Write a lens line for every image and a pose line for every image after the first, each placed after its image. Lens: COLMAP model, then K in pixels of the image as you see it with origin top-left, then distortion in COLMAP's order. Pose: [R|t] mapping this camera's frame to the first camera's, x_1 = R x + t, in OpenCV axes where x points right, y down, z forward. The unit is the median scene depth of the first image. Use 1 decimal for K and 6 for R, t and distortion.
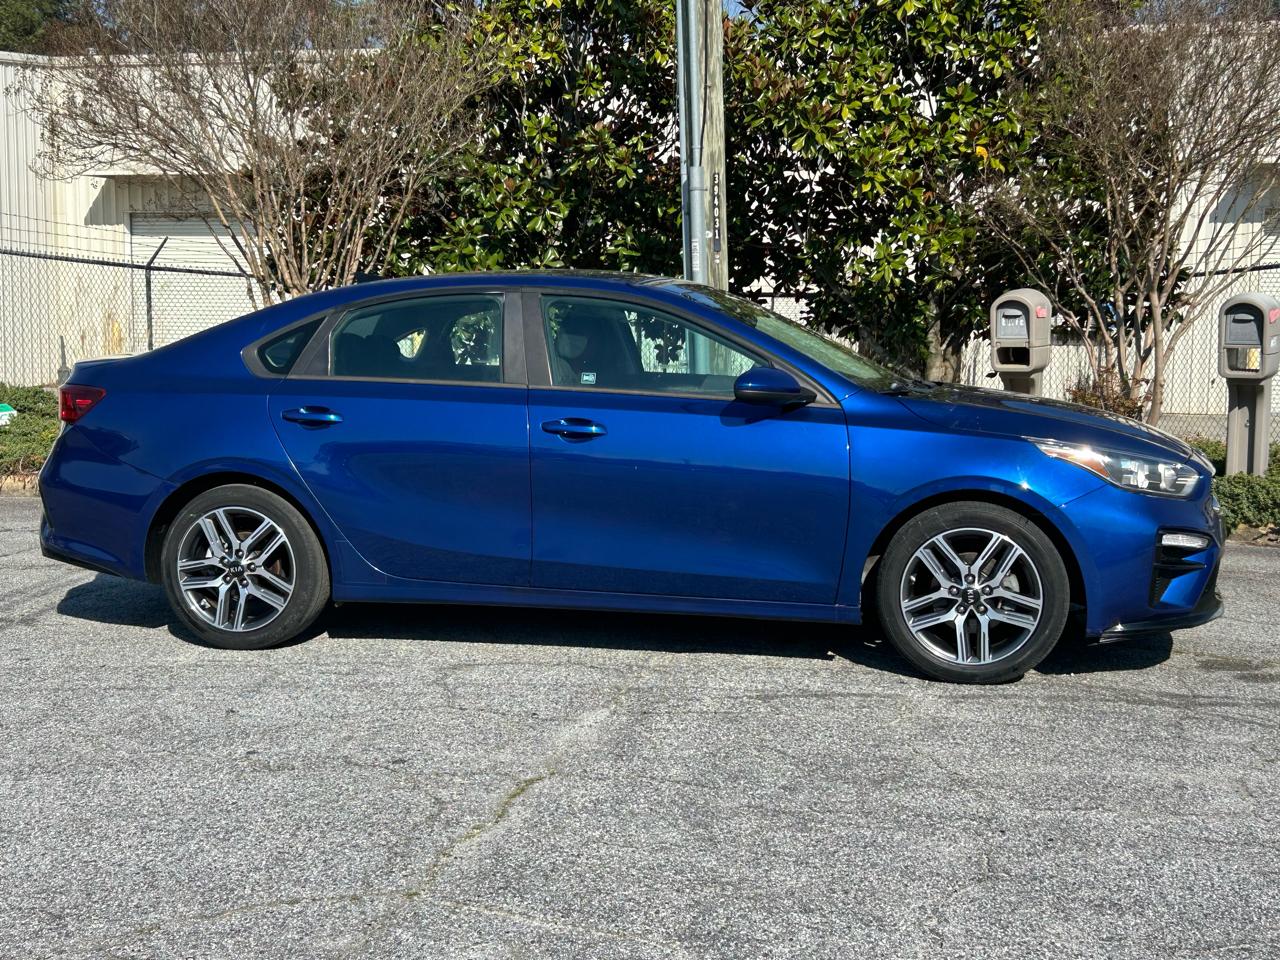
lens RADIAL K [[1738.8, 0, 640.0], [0, 1738.8, 480.0], [0, 0, 1]] dist [0.201998, -0.640135]
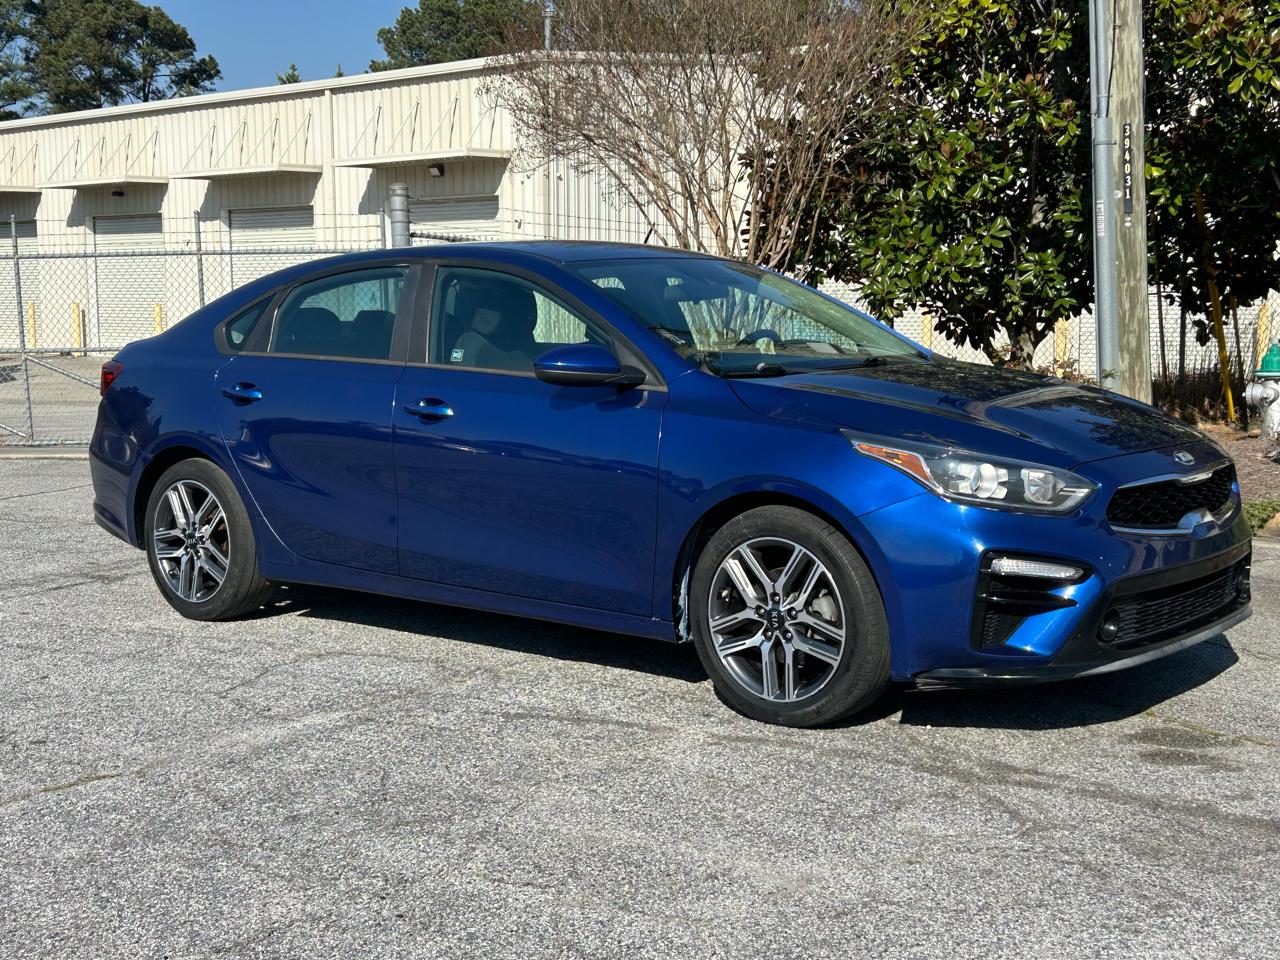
lens RADIAL K [[1729.3, 0, 623.6], [0, 1729.3, 465.1], [0, 0, 1]] dist [0.186913, -0.563171]
pose [[0.883347, 0.033436, -0.467526, 0.447999], [-0.032489, 0.999421, 0.010091, -0.011378], [0.467593, 0.006276, 0.883922, 0.208201]]
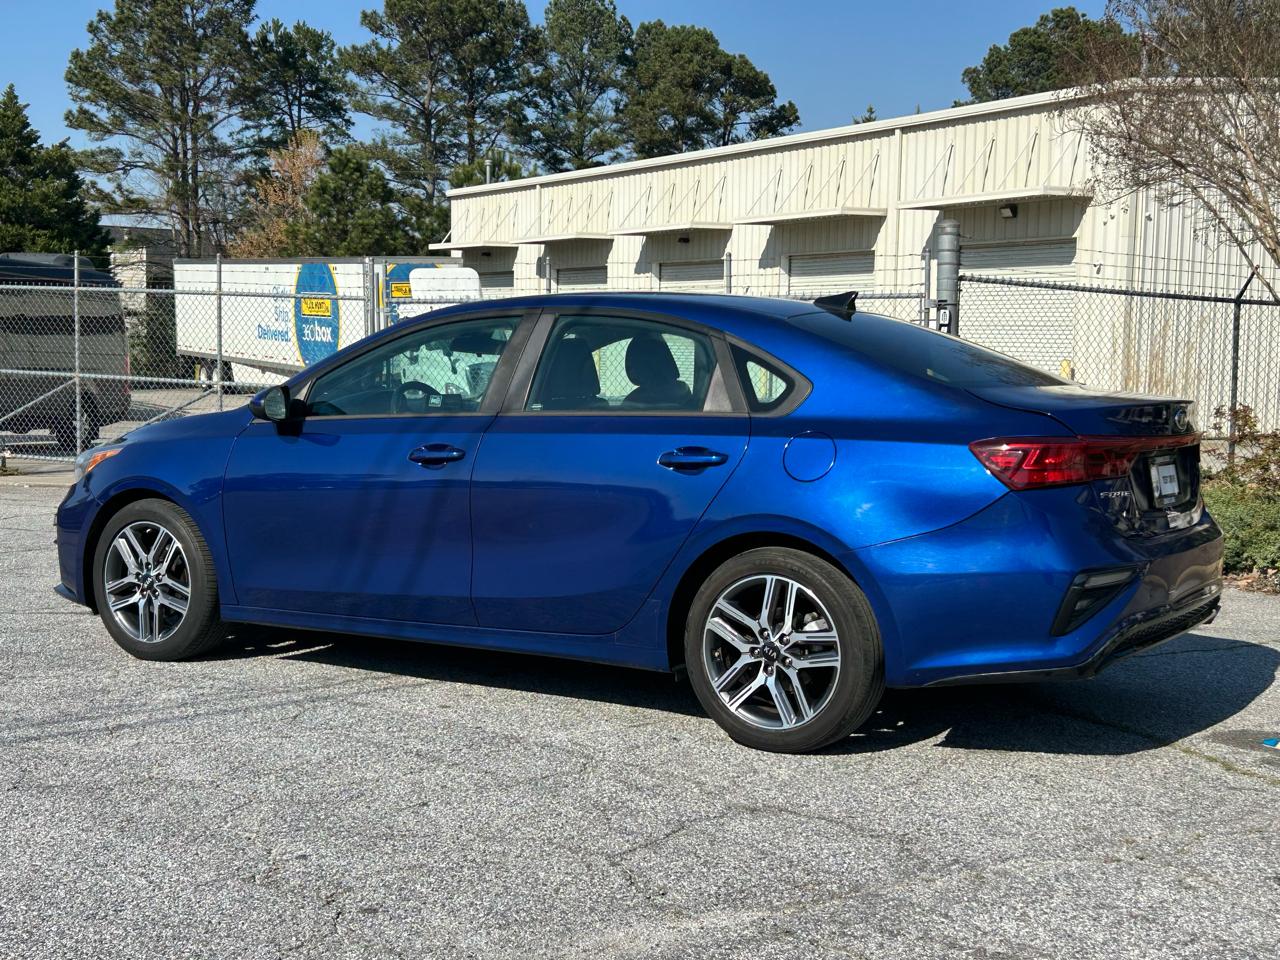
lens RADIAL K [[1739.7, 0, 605.0], [0, 1739.7, 498.8], [0, 0, 1]] dist [0.192180, -0.593725]
pose [[0.680275, 0.070918, -0.729518, 0.355913], [-0.082227, 0.996409, 0.020186, -0.032015], [0.728330, 0.046254, 0.683664, 0.398328]]
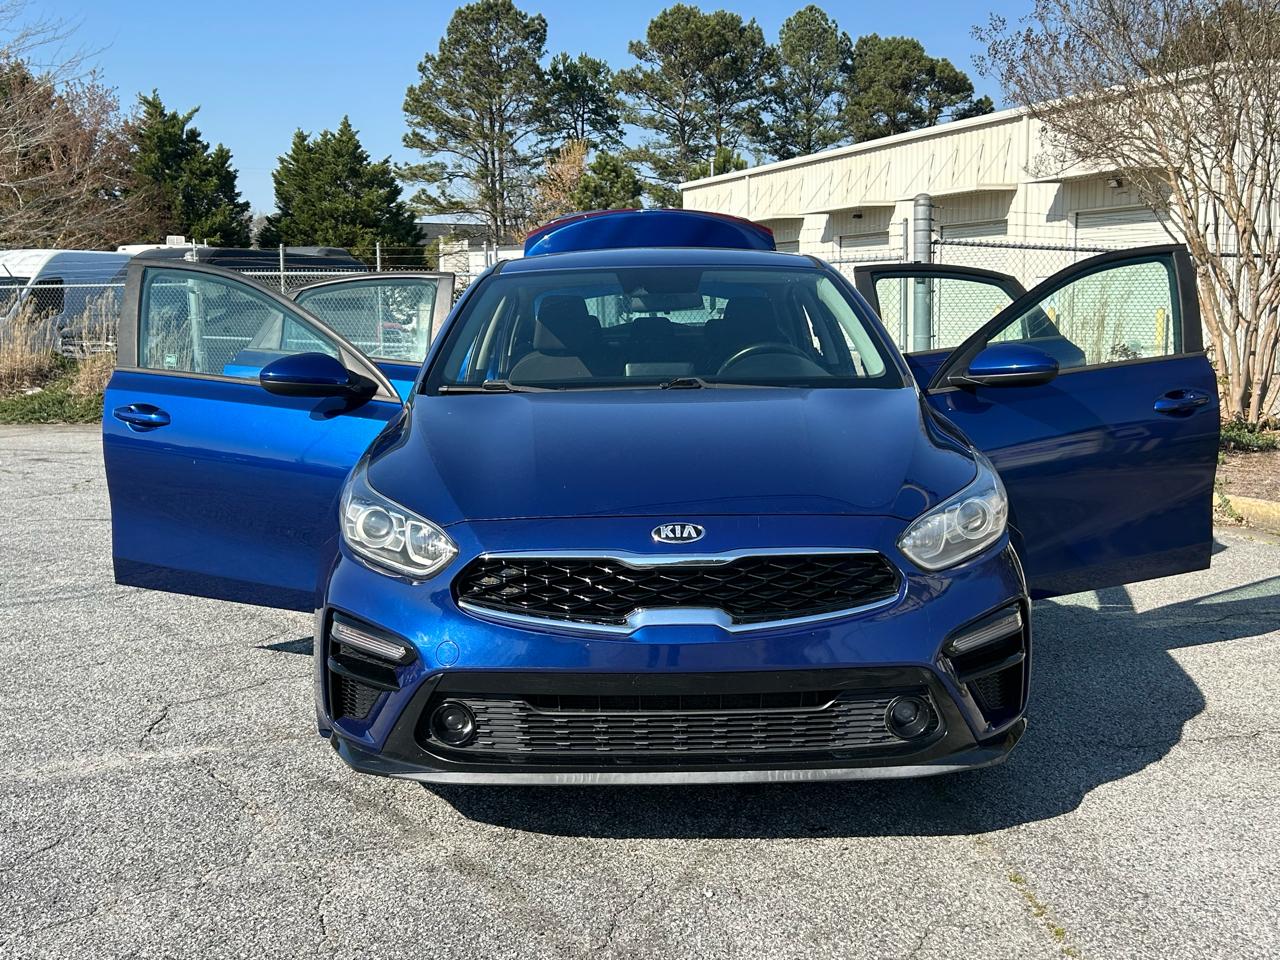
lens RADIAL K [[1407.7, 0, 646.0], [0, 1407.7, 475.0], [0, 0, 1]] dist [0.158507, -0.415067]
pose [[0.546463, 0.088793, -0.832763, 0.566965], [-0.067058, 0.995810, 0.062175, -0.053094], [0.834794, 0.021867, 0.550128, 0.652963]]
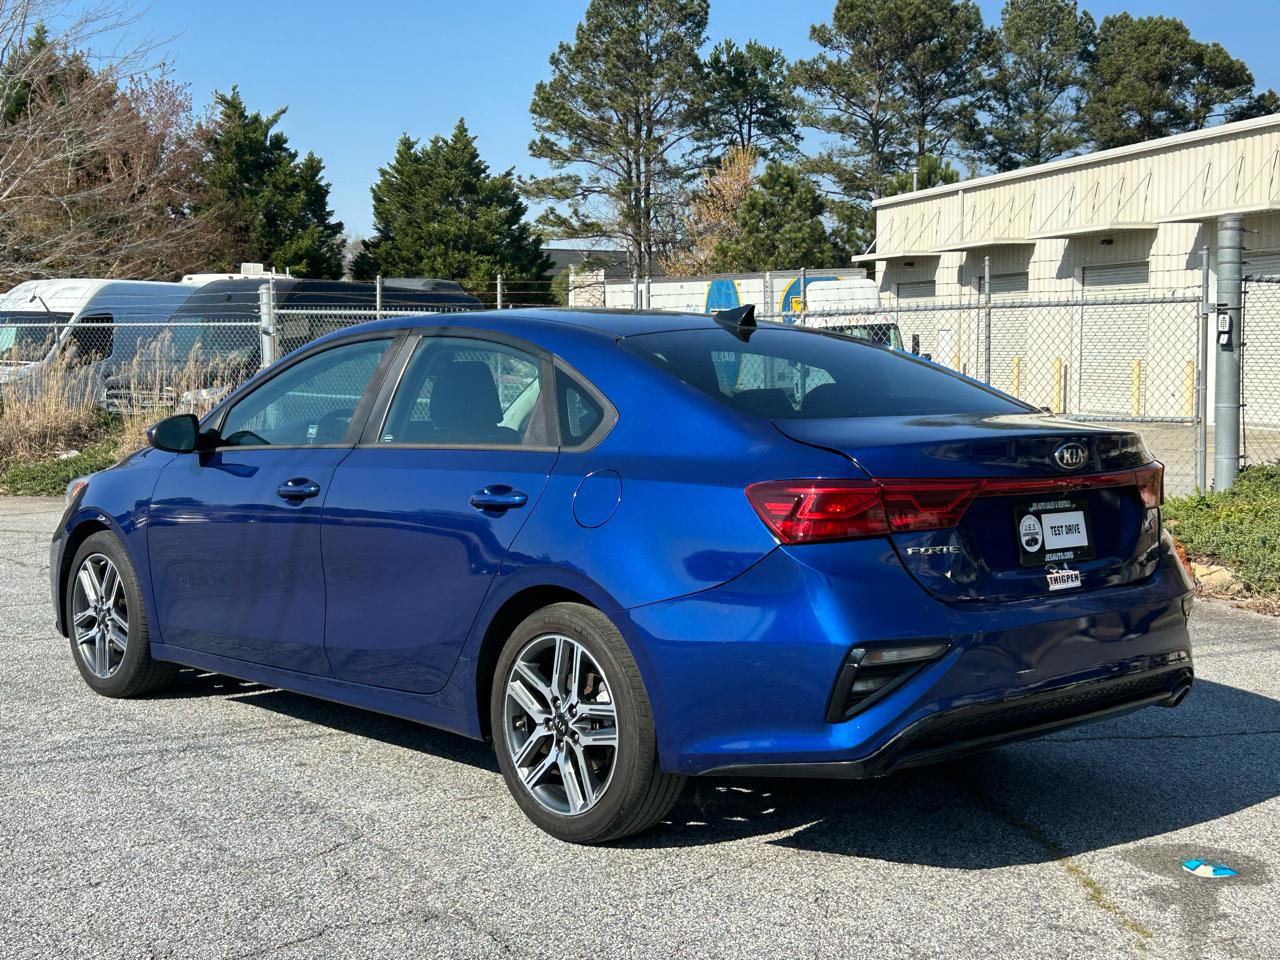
lens RADIAL K [[1738.8, 0, 640.0], [0, 1738.8, 480.0], [0, 0, 1]] dist [0.201998, -0.640135]
pose [[0.459322, 0.061396, -0.886145, 0.445480], [-0.084378, 0.996113, 0.025279, -0.067175], [0.884253, 0.063160, 0.462718, 0.697439]]
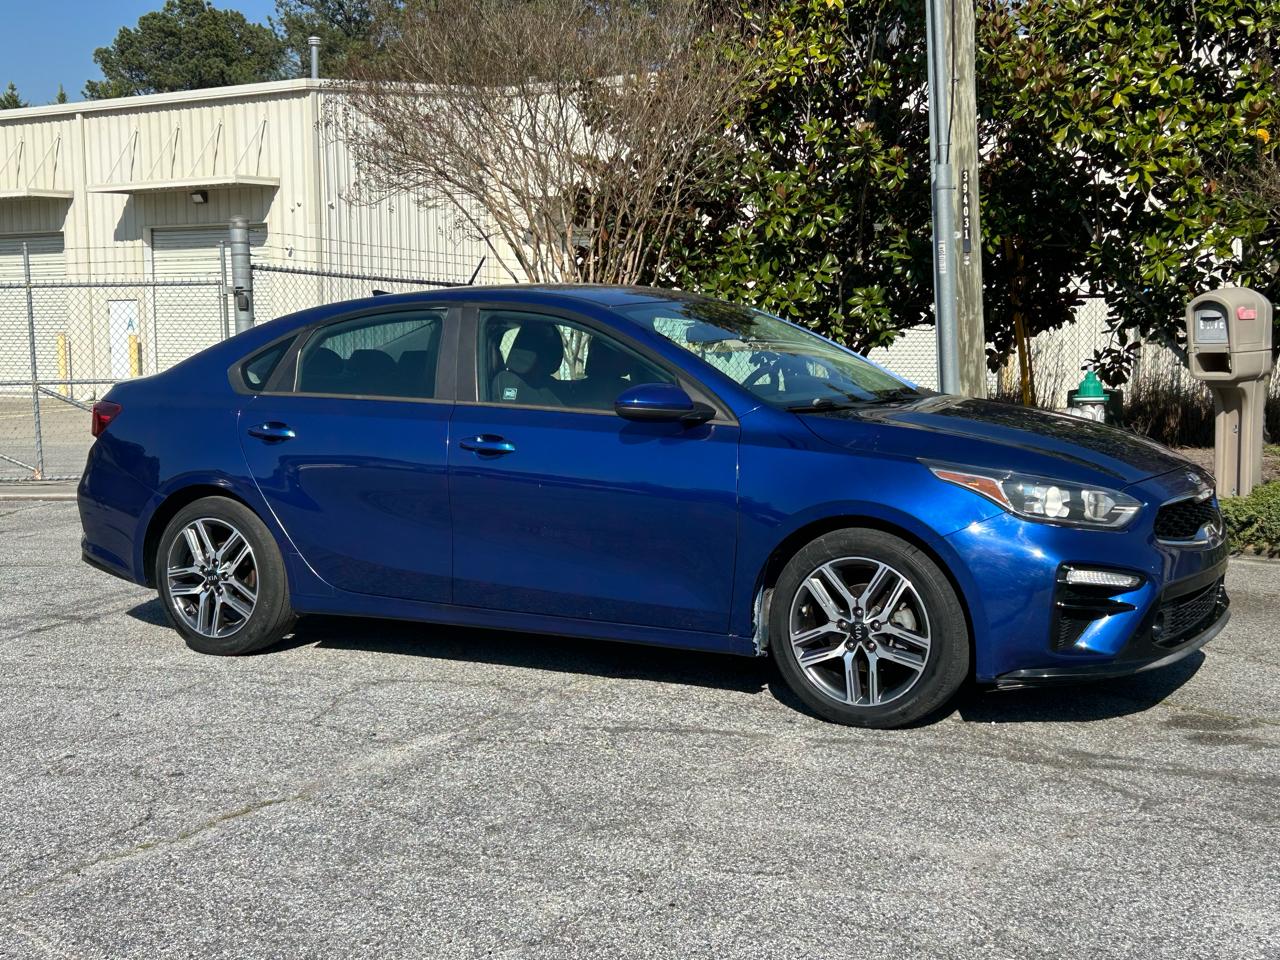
lens RADIAL K [[1730.6, 0, 632.3], [0, 1730.6, 479.7], [0, 0, 1]] dist [0.210789, -0.717259]
pose [[0.951484, 0.012526, -0.307444, 0.313145], [-0.013278, 0.999912, -0.000355, -0.009974], [0.307413, 0.004420, 0.951566, 0.083254]]
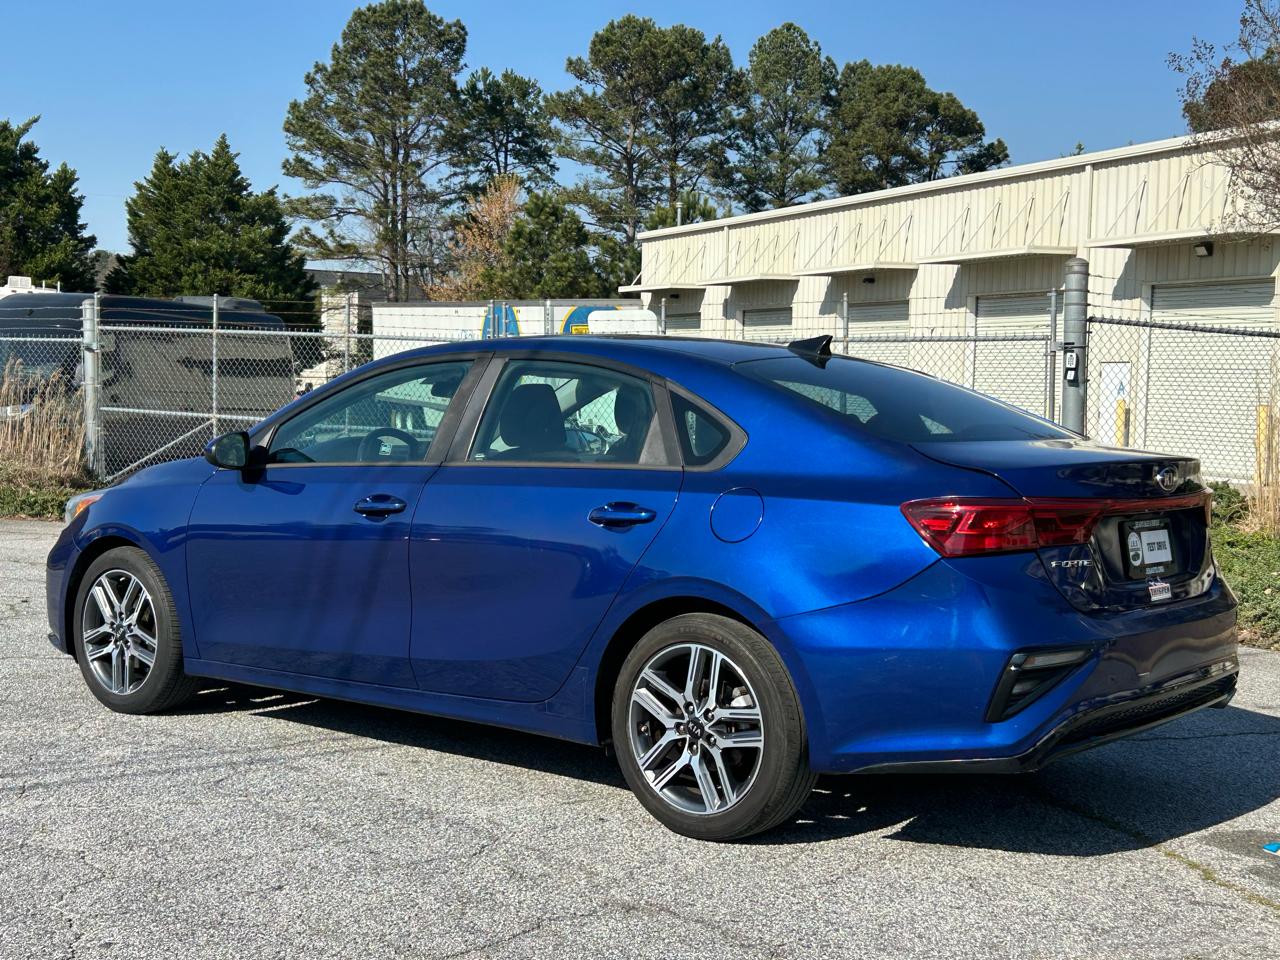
lens RADIAL K [[1732.0, 0, 615.3], [0, 1732.0, 493.0], [0, 0, 1]] dist [0.224816, -0.753044]
pose [[0.584240, 0.059504, -0.809396, 0.392229], [-0.094534, 0.995509, 0.004950, -0.050127], [0.806056, 0.073623, 0.587242, 0.537539]]
